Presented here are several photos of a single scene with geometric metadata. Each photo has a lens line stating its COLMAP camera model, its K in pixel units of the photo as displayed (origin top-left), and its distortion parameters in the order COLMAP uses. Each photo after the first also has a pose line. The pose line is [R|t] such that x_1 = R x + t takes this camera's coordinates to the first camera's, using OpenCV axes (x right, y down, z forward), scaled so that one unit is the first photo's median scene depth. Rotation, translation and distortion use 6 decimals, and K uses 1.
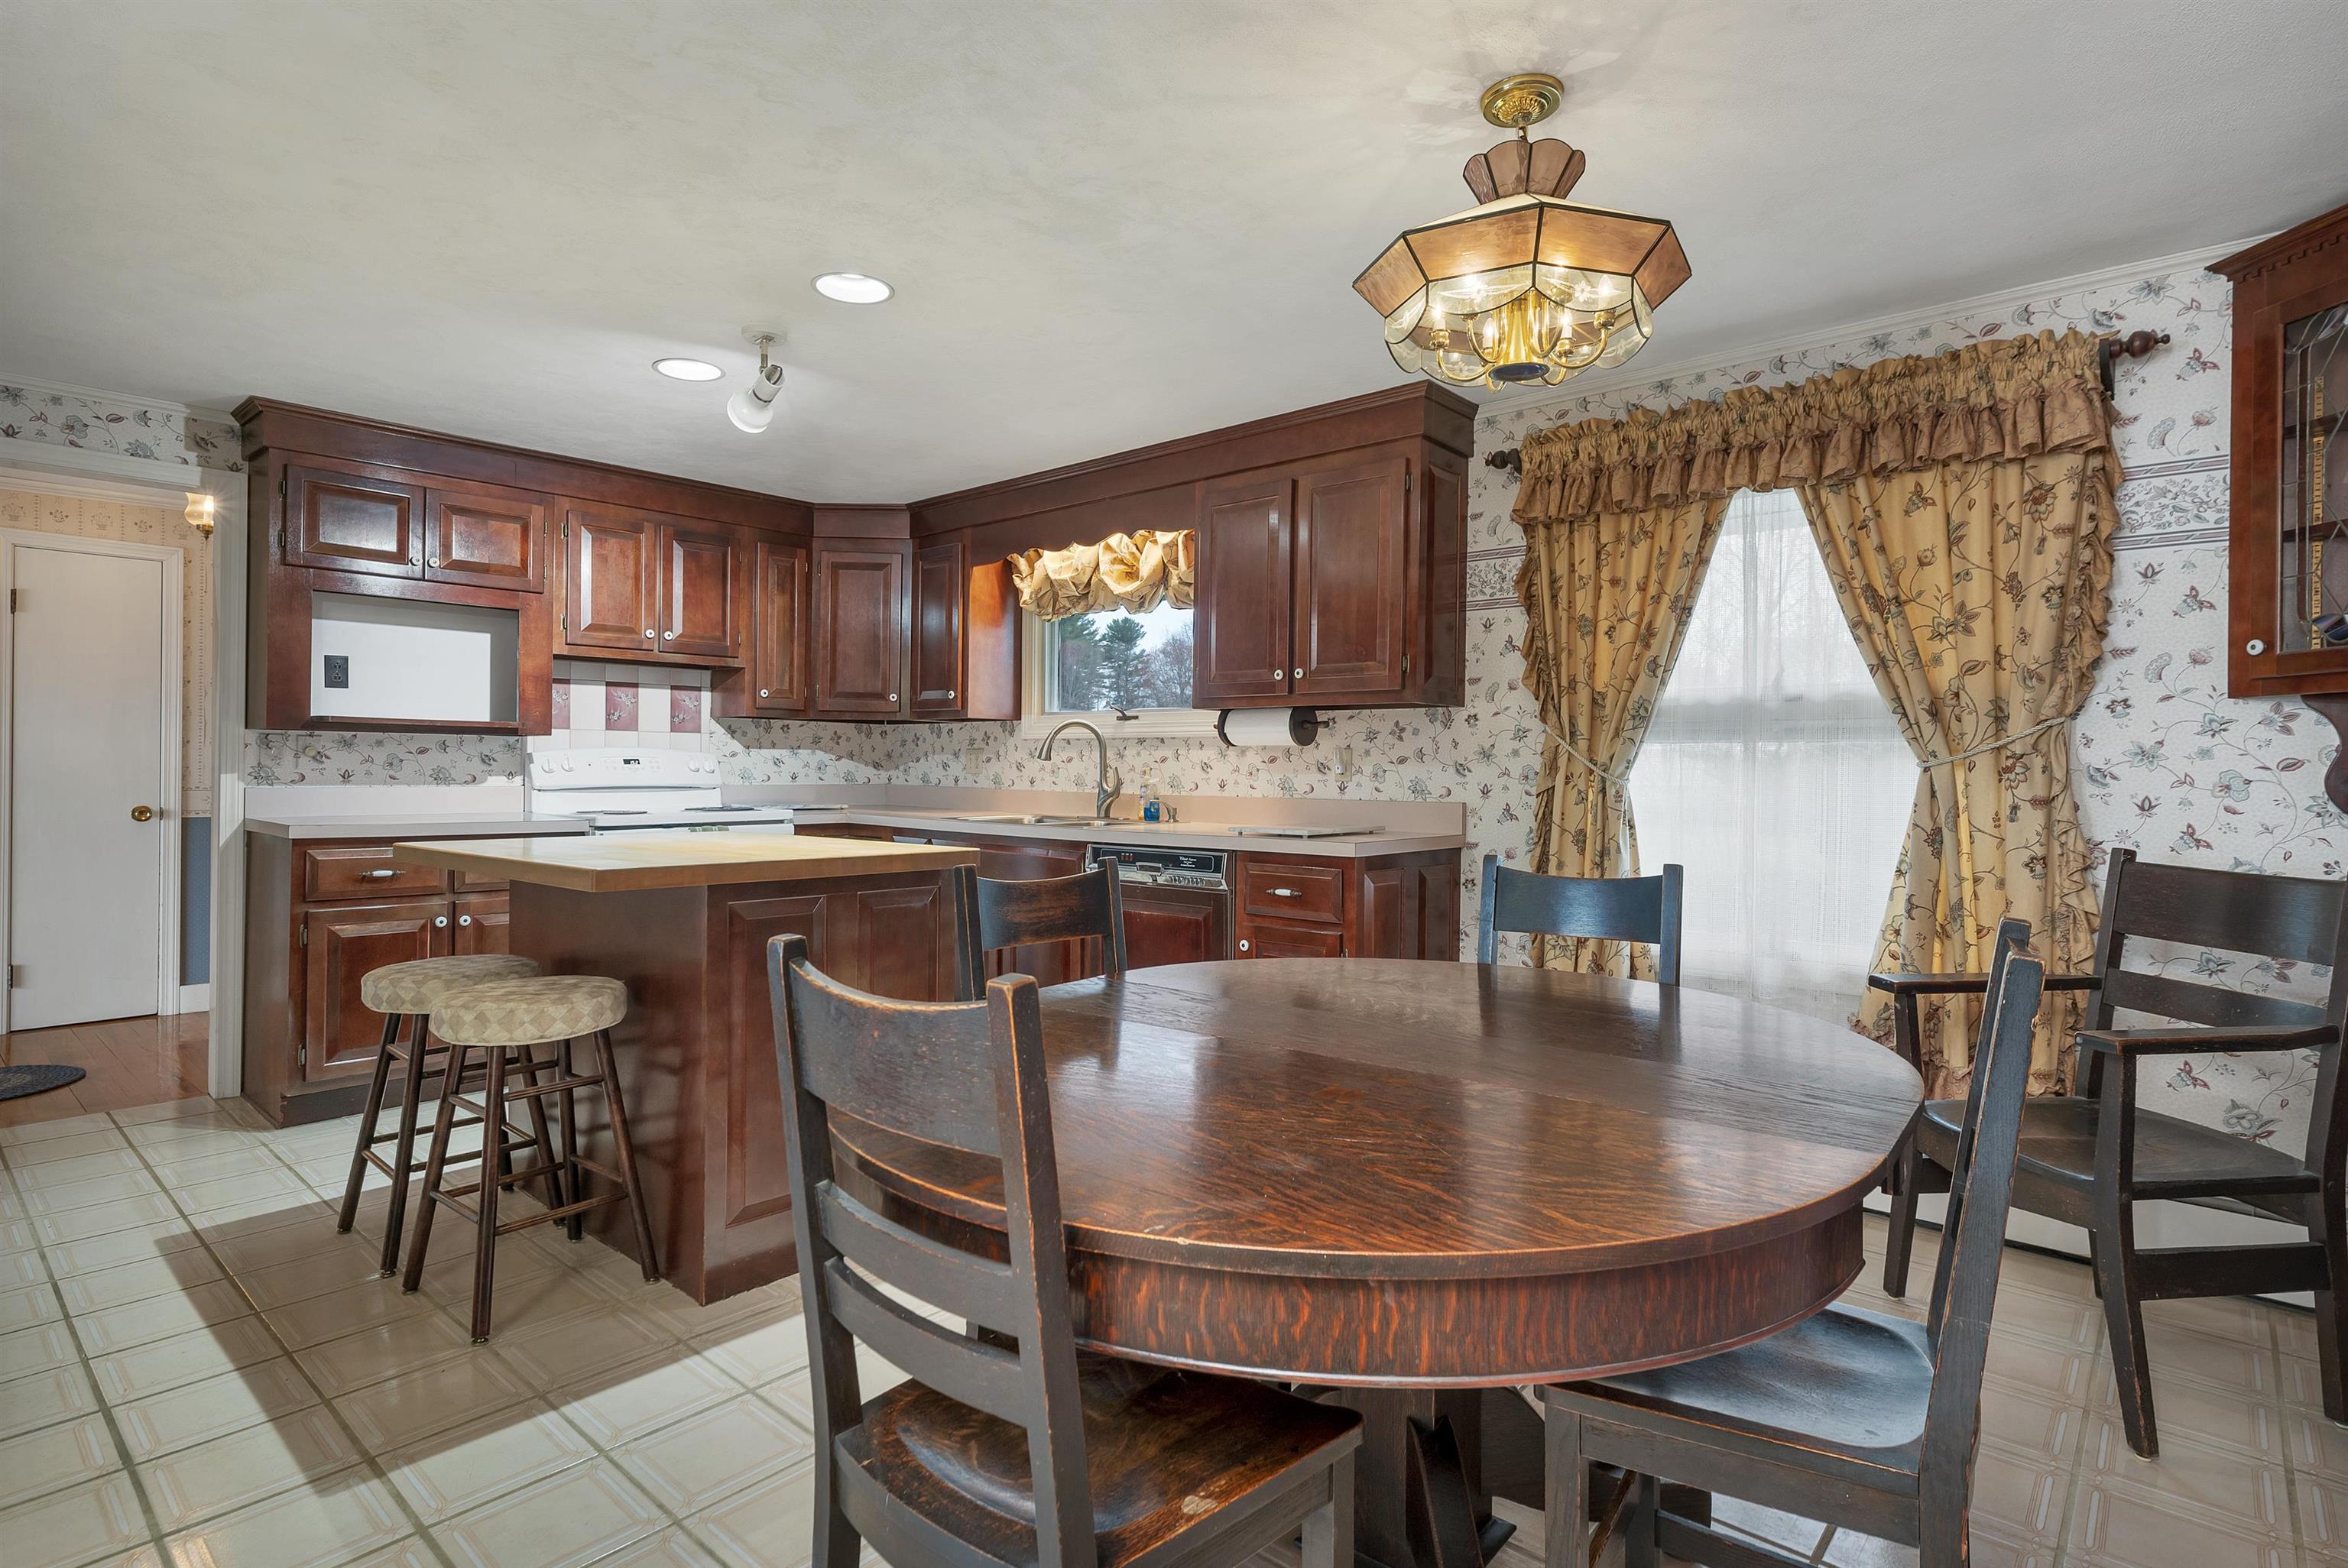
lens RADIAL K [[1170.8, 0, 1174.2], [0, 1170.8, 770.9], [0, 0, 1]] dist [-0.000163, 0.000645]
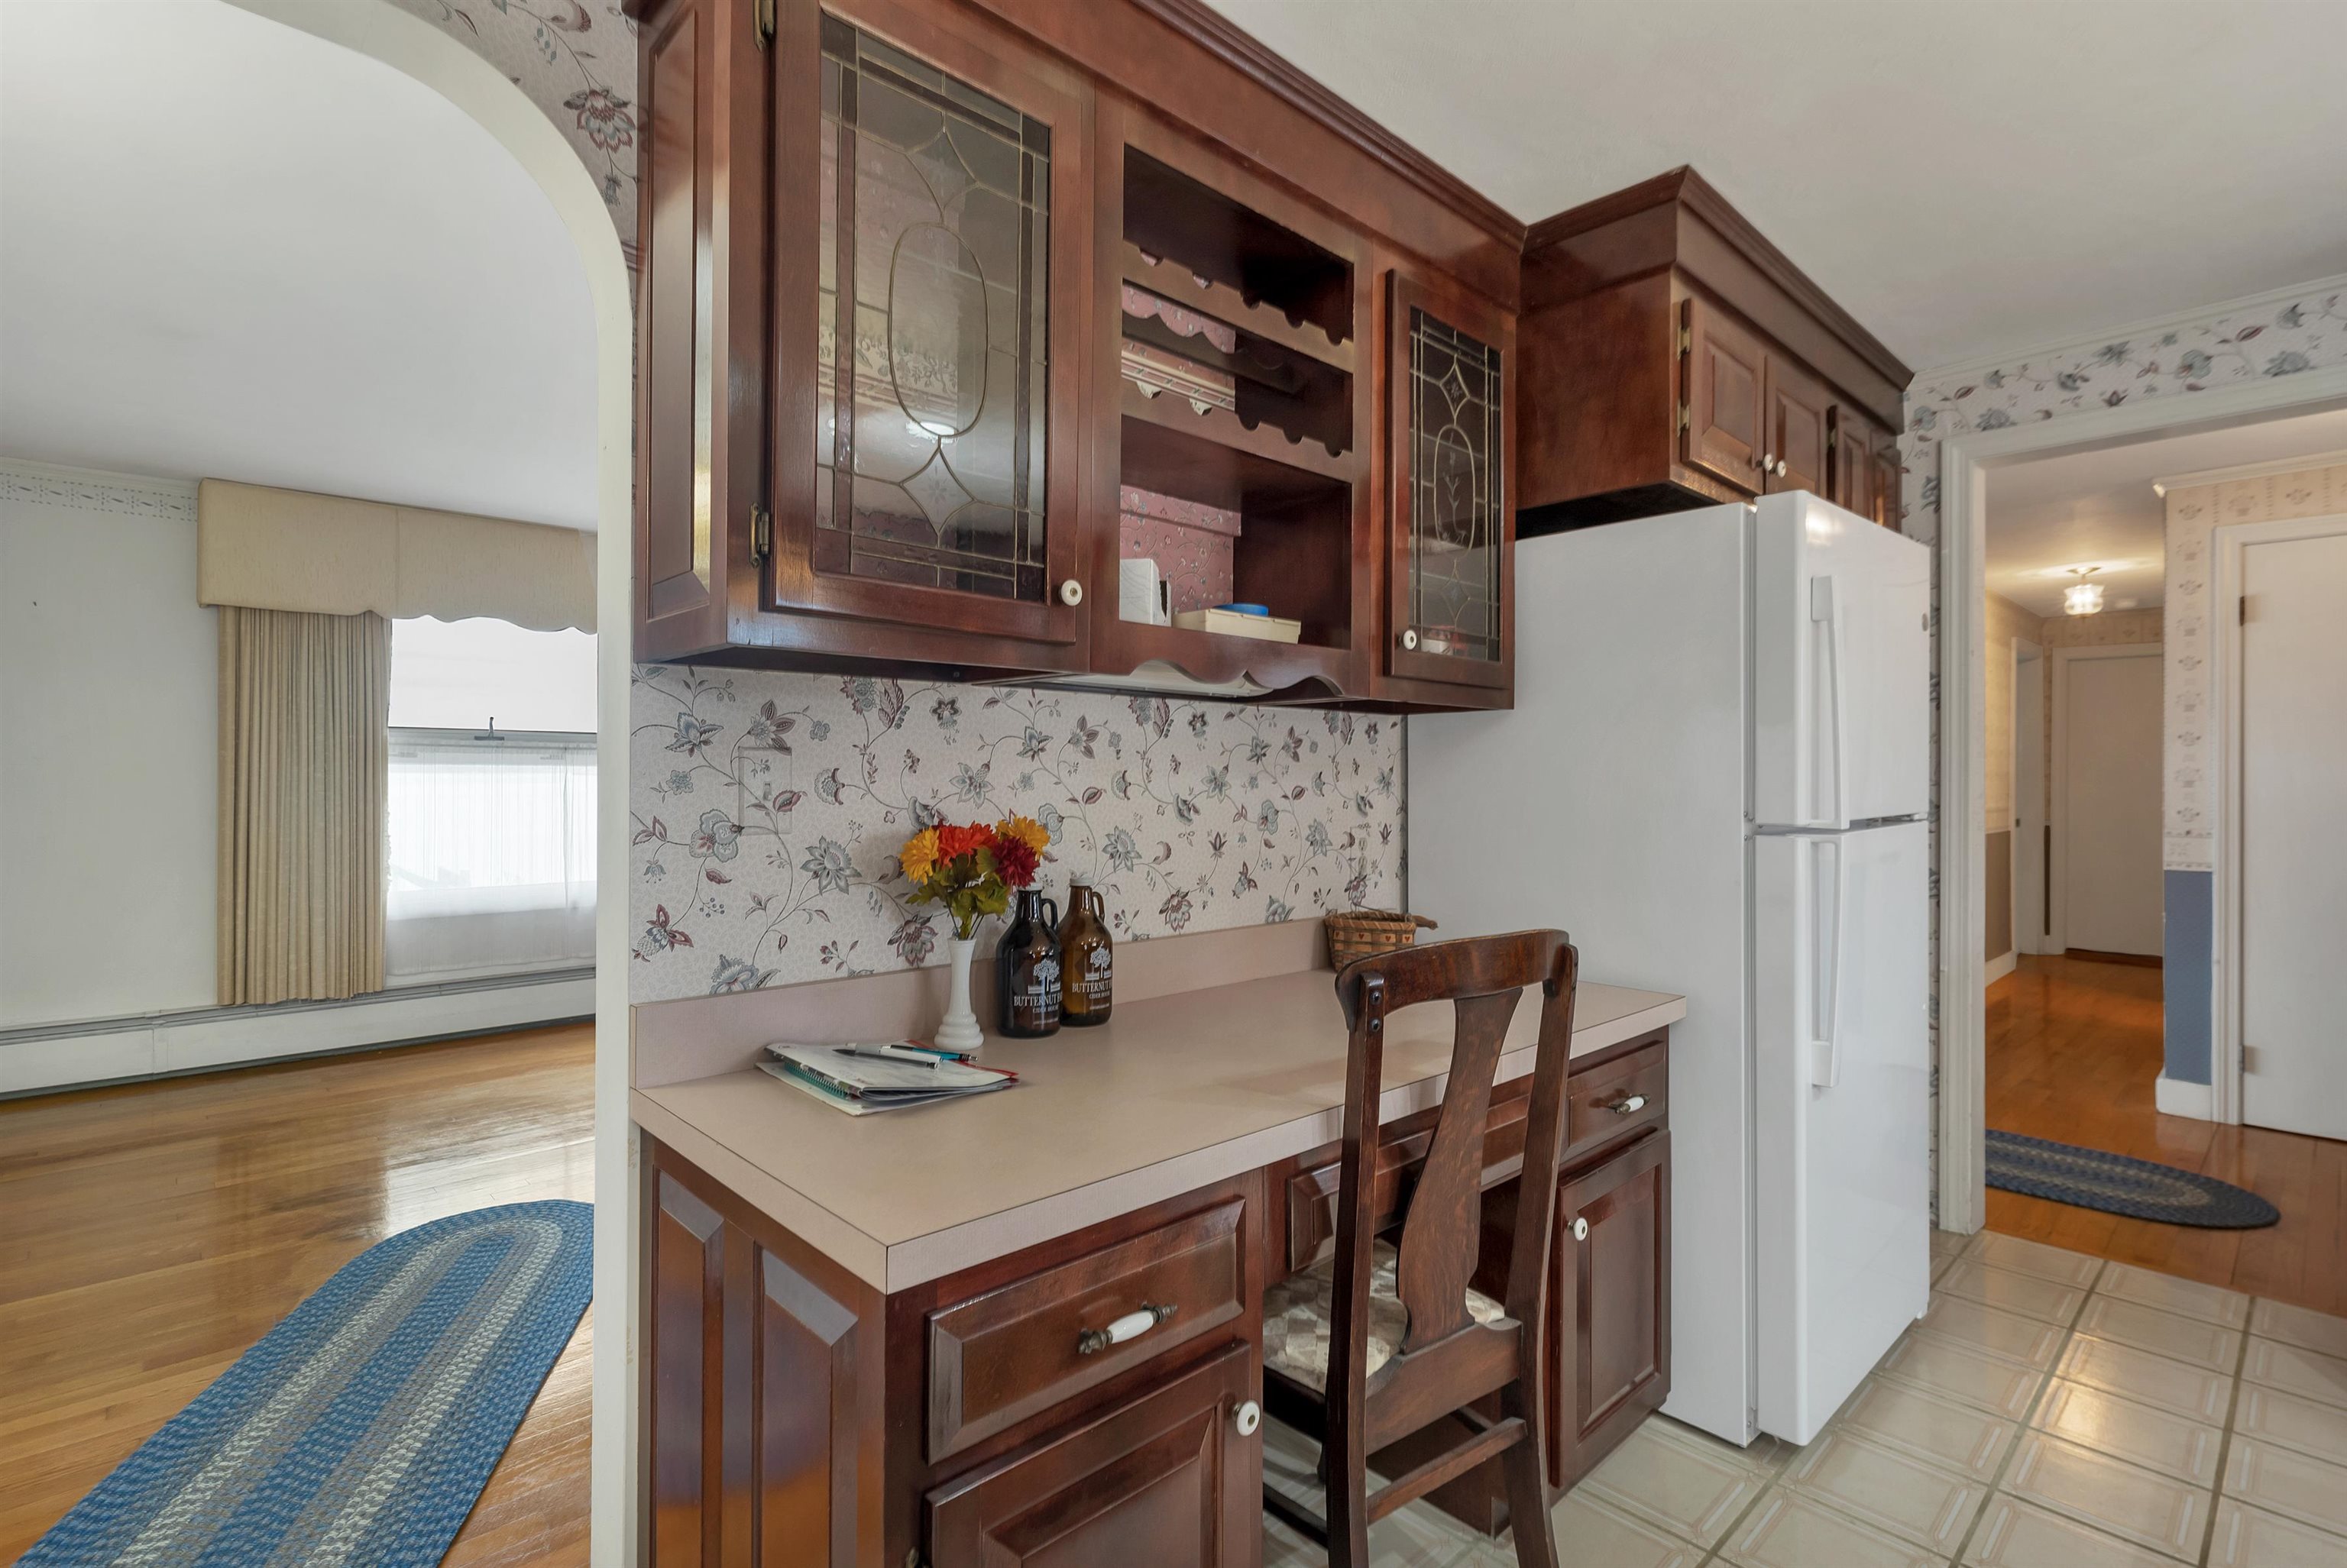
lens RADIAL K [[1105.7, 0, 1174.6], [0, 1105.7, 772.4], [0, 0, 1]] dist [0.001058, 0.000526]
pose [[-0.094390, -0.012882, -0.995452, -0.141169], [-0.006480, 0.999903, -0.012325, -0.015698], [0.995514, 0.005287, -0.094464, 0.340856]]
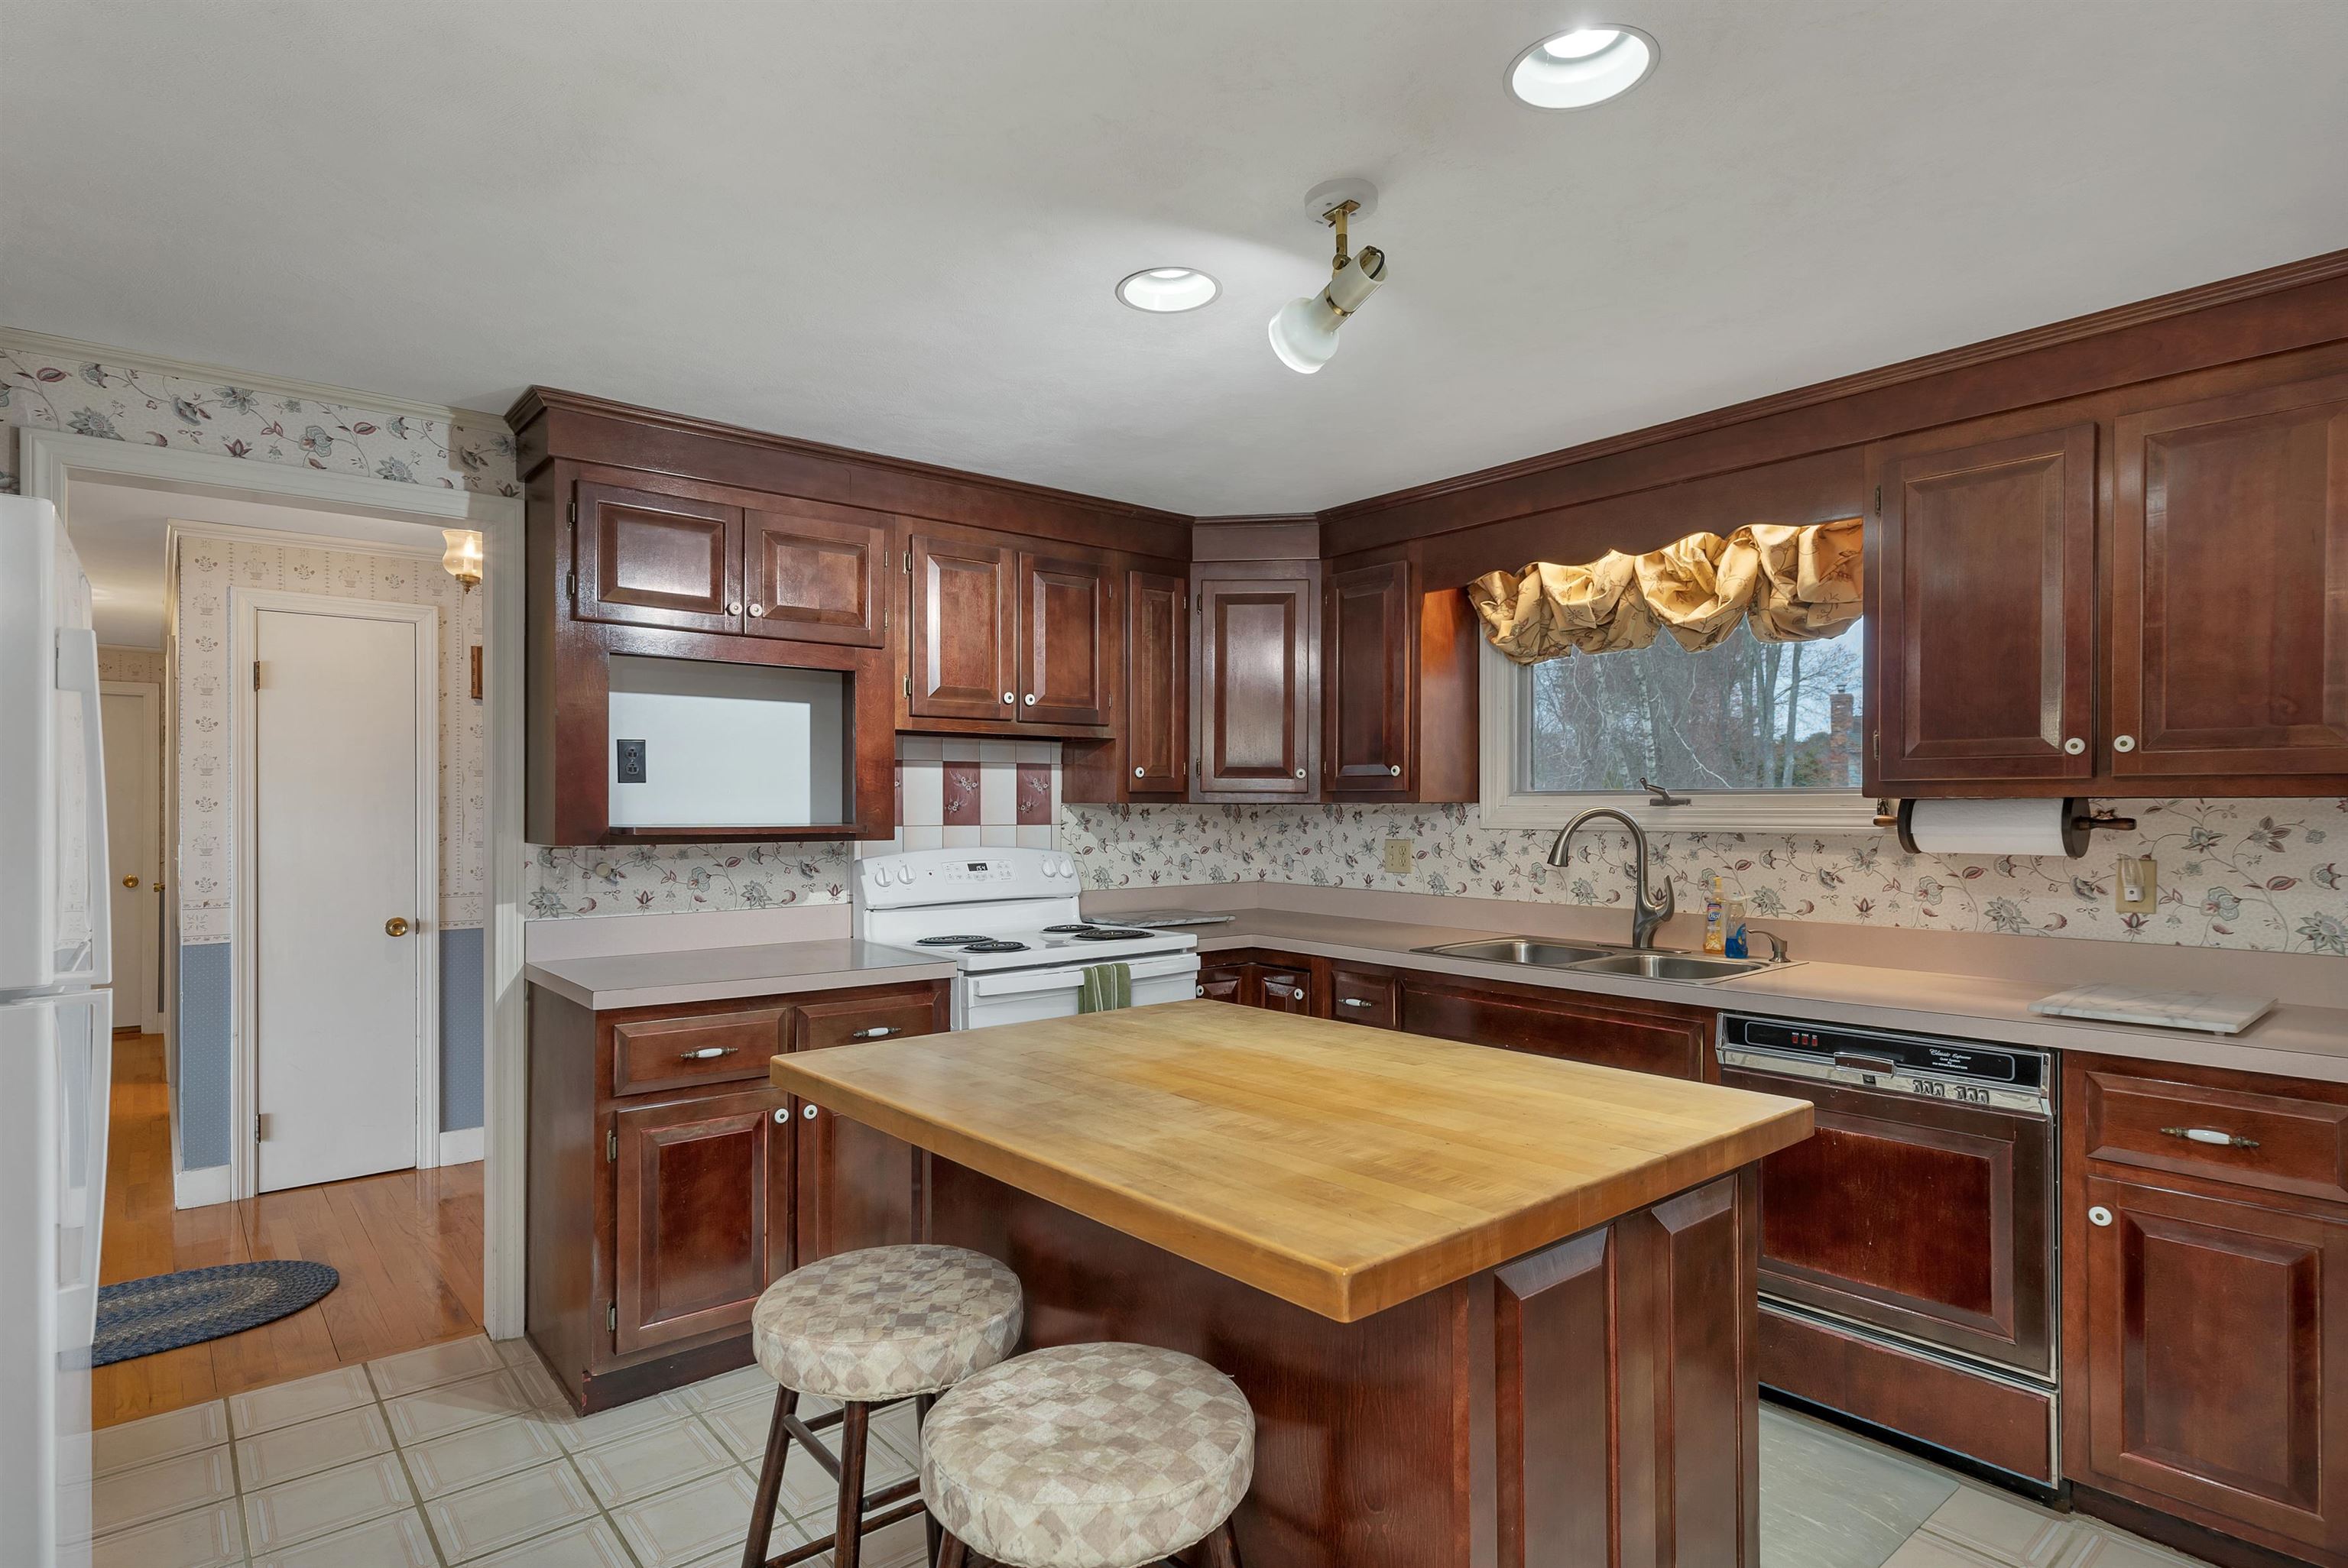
lens RADIAL K [[1209.3, 0, 1171.1], [0, 1209.3, 813.0], [0, 0, 1]] dist [0.001863, 0.000359]
pose [[0.989213, -0.009968, -0.146148, -0.244468], [0.010035, 0.999950, -0.000283, -0.044772], [0.146143, -0.001186, 0.989263, 0.266795]]
